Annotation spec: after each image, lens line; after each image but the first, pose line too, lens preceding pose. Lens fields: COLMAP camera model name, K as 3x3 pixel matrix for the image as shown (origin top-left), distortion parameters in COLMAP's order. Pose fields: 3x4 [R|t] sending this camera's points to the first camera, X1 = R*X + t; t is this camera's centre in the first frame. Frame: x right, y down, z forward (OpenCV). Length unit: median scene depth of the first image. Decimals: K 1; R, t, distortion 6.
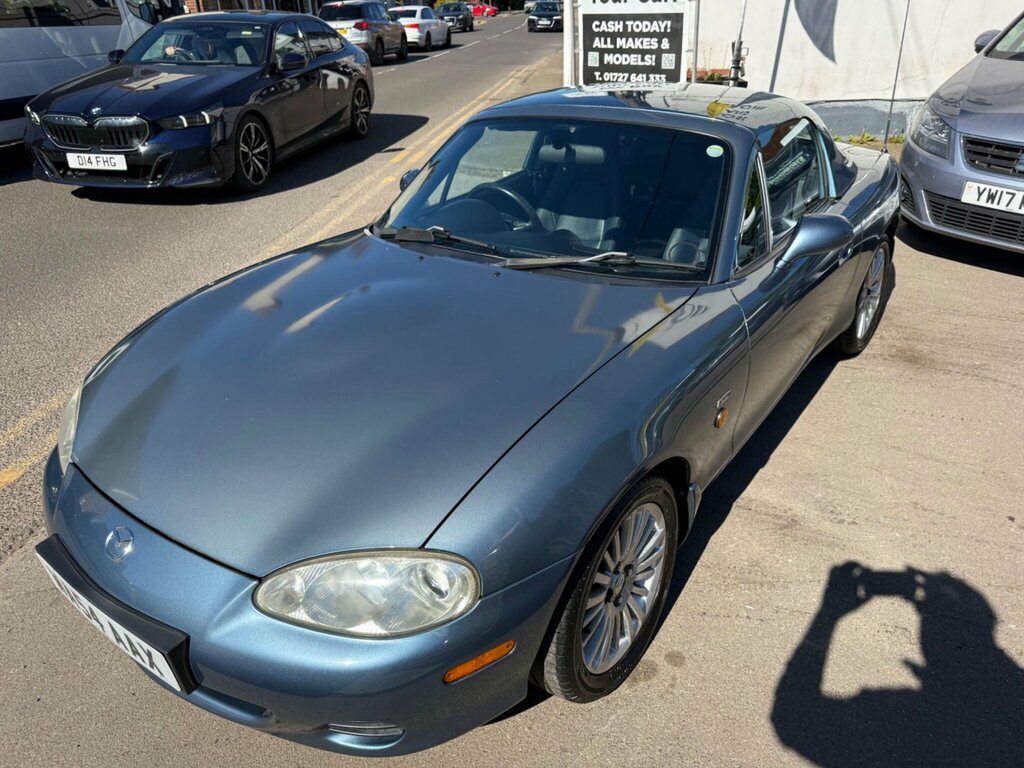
lens RADIAL K [[731.9, 0, 512.0], [0, 731.9, 384.0], [0, 0, 1]] dist [0.002149, -0.004470]
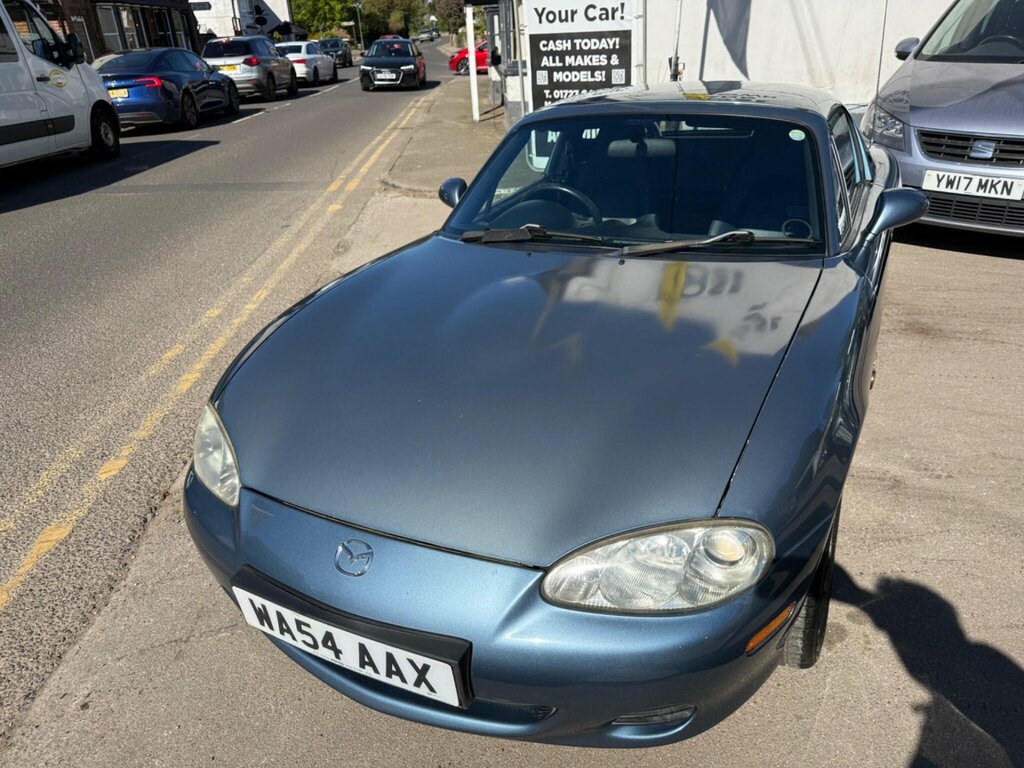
lens RADIAL K [[731.9, 0, 512.0], [0, 731.9, 384.0], [0, 0, 1]] dist [0.002149, -0.004470]
pose [[0.985962, -0.089042, 0.141247, -0.120085], [0.094552, 0.994980, -0.032776, 0.012694], [-0.137620, 0.045671, 0.989432, 0.013679]]
